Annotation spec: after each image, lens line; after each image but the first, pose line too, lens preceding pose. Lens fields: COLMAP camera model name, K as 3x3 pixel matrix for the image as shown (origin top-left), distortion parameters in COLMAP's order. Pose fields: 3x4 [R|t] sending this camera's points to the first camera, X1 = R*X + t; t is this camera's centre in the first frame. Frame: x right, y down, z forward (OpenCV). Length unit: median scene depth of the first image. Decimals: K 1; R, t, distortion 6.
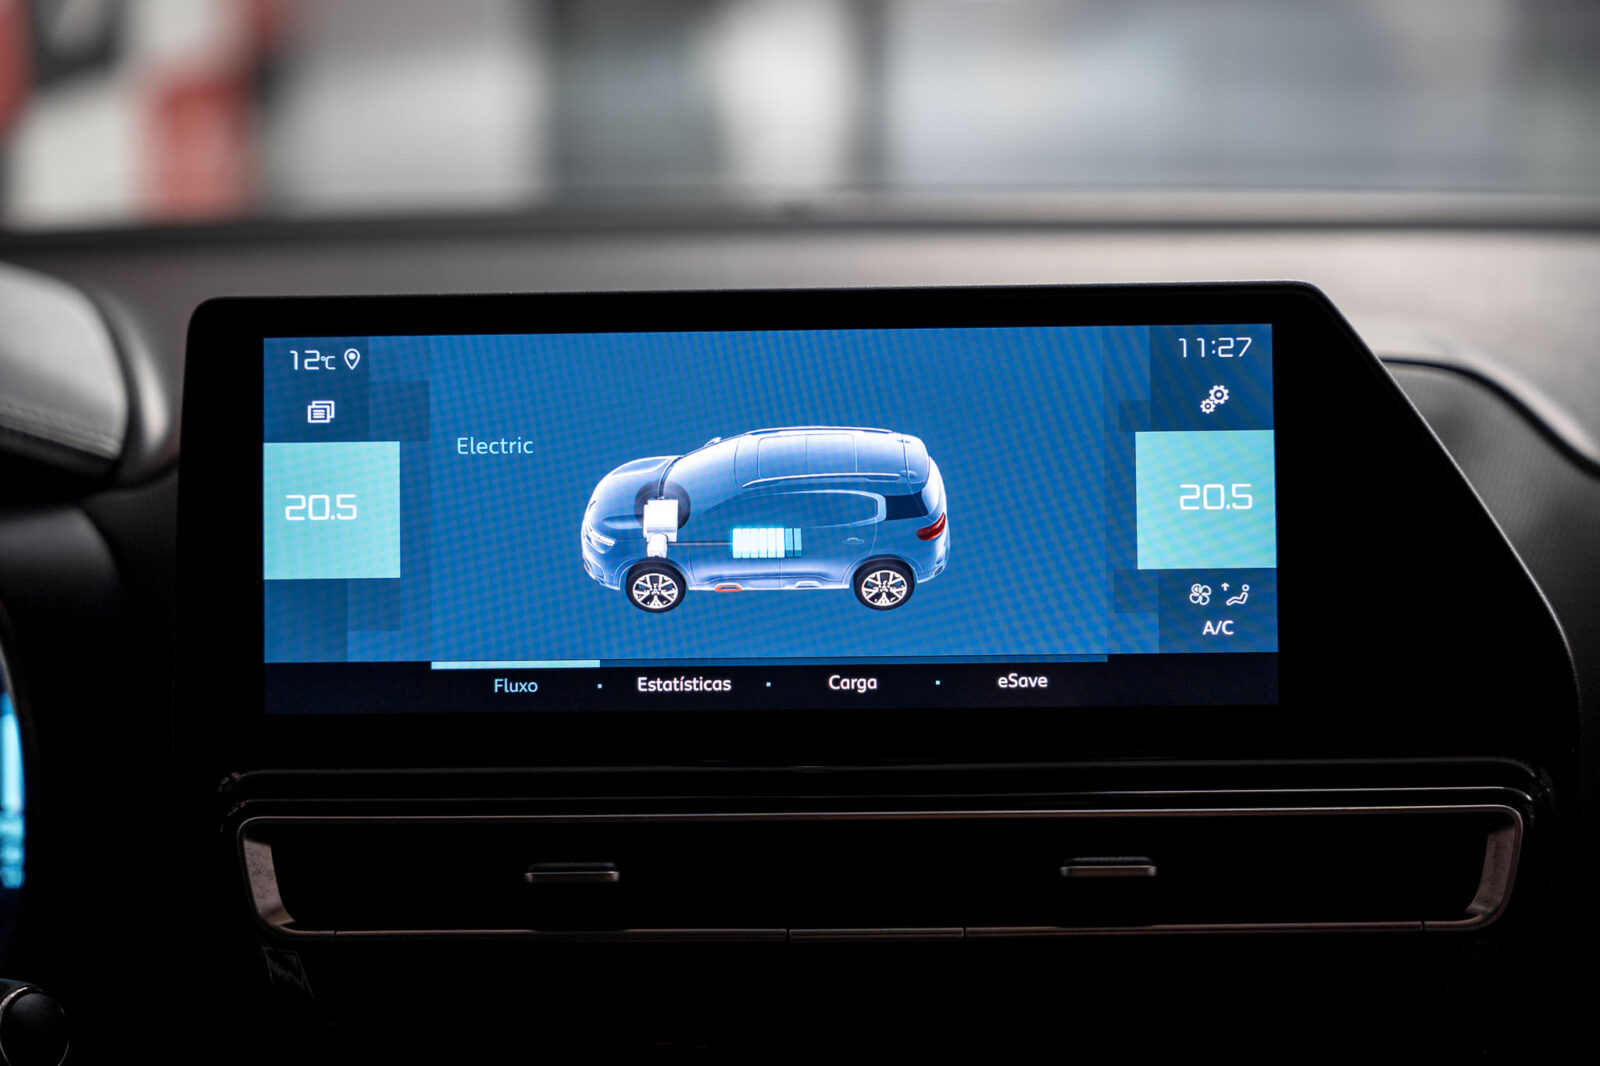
lens RADIAL K [[2702.0, 0, 799.1], [0, 2702.0, 529.6], [0, 0, 1]] dist [-0.025752, 0.000000]
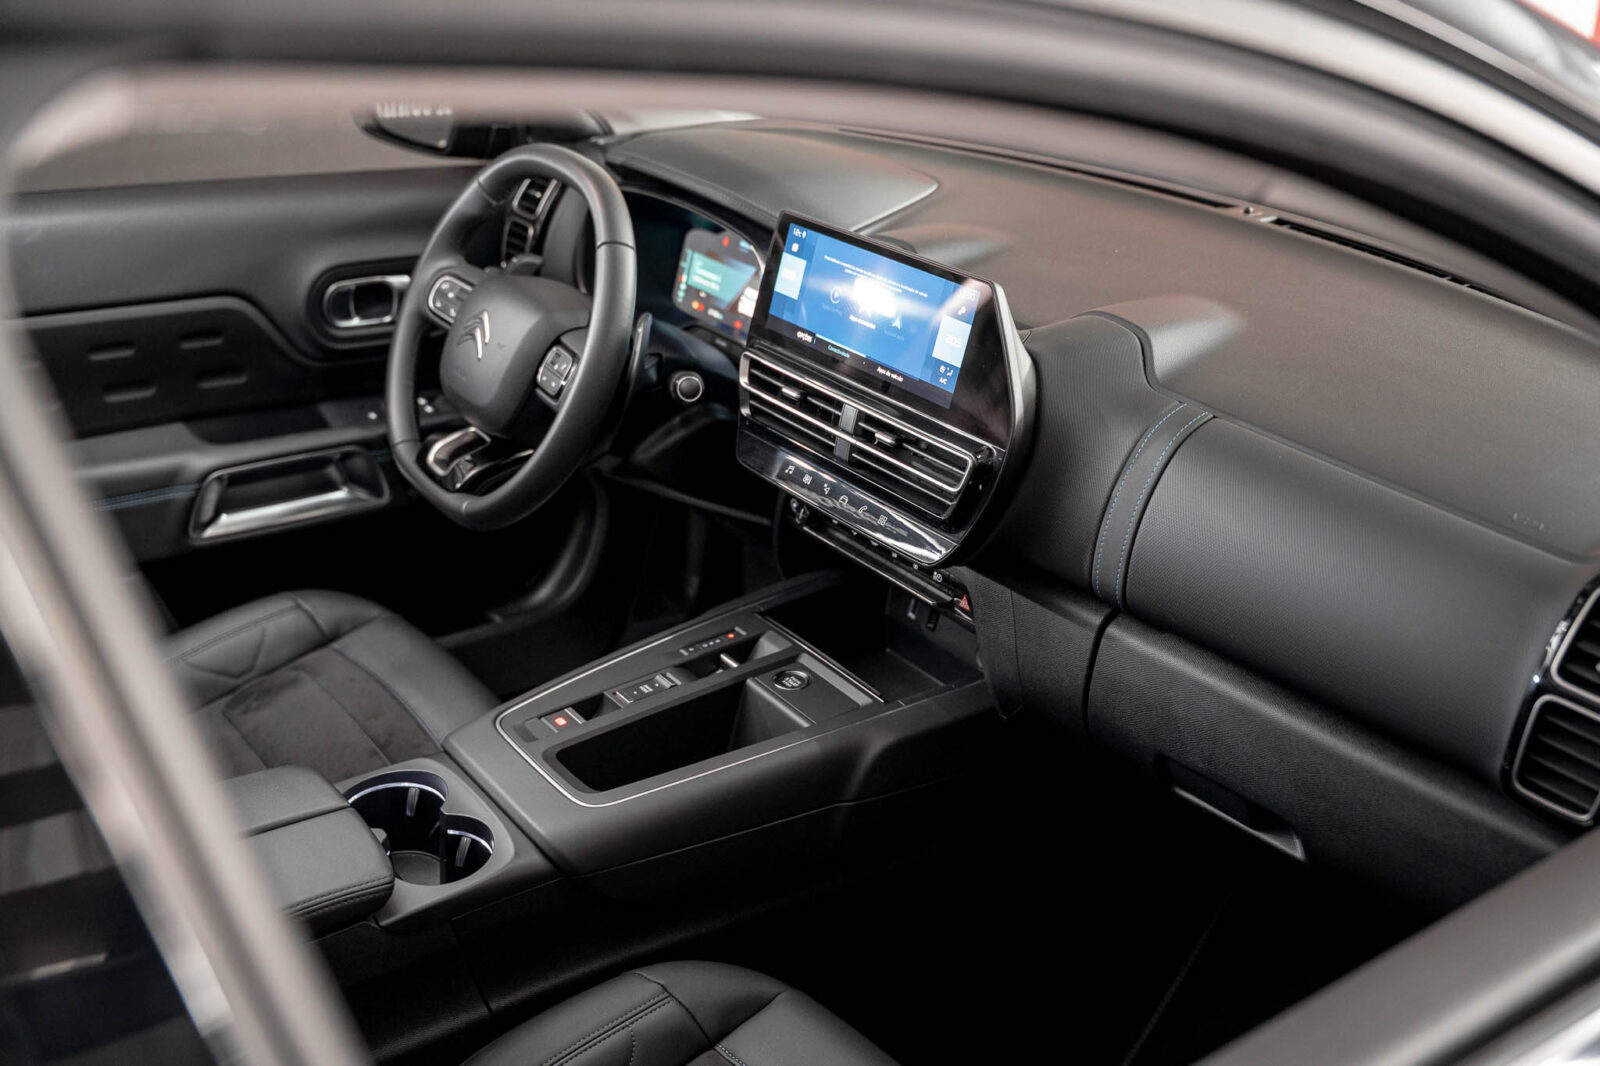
lens RADIAL K [[1740.4, 0, 770.4], [0, 1740.4, 514.5], [0, 0, 1]] dist [-0.054183, 0.000000]
pose [[0.590842, 0.347902, -0.727921, 1.573077], [-0.209994, 0.937464, 0.277602, -0.340098], [0.778979, -0.011160, 0.626951, -0.442337]]
